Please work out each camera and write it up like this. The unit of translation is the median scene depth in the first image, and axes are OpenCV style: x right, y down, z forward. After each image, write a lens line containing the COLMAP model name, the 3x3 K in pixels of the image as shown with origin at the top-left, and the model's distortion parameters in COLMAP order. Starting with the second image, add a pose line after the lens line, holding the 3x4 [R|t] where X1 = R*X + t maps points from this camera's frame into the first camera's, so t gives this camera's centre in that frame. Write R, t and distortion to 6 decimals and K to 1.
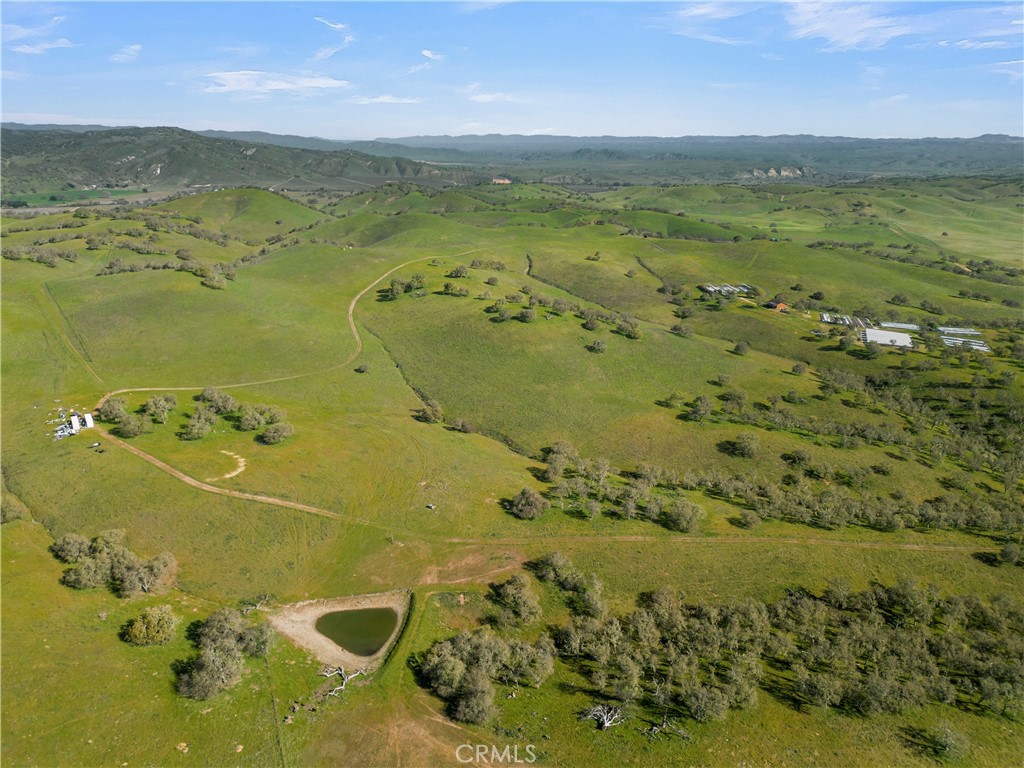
lens RADIAL K [[734.8, 0, 503.0], [0, 734.8, 380.7], [0, 0, 1]] dist [0.064539, -0.057215]
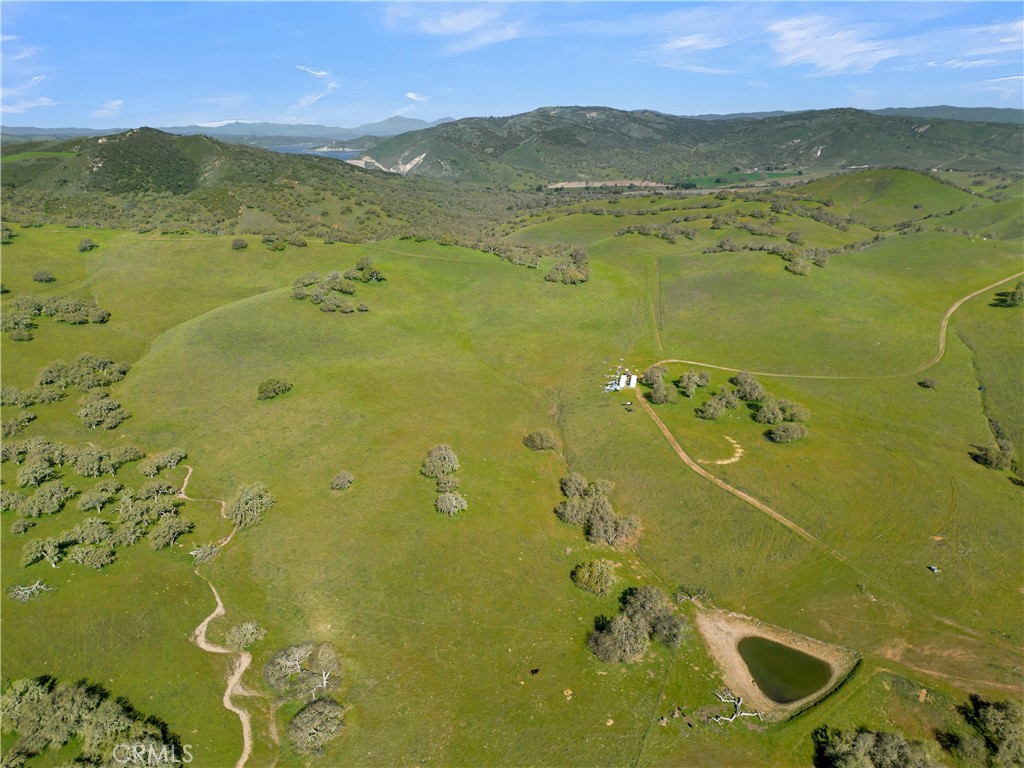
lens RADIAL K [[734.8, 0, 503.0], [0, 734.8, 380.7], [0, 0, 1]] dist [0.064539, -0.057215]
pose [[0.696760, 0.192487, -0.690995, 0.087292], [-0.176901, 0.979679, 0.094528, -0.020436], [0.695149, 0.056375, 0.716652, 0.076343]]
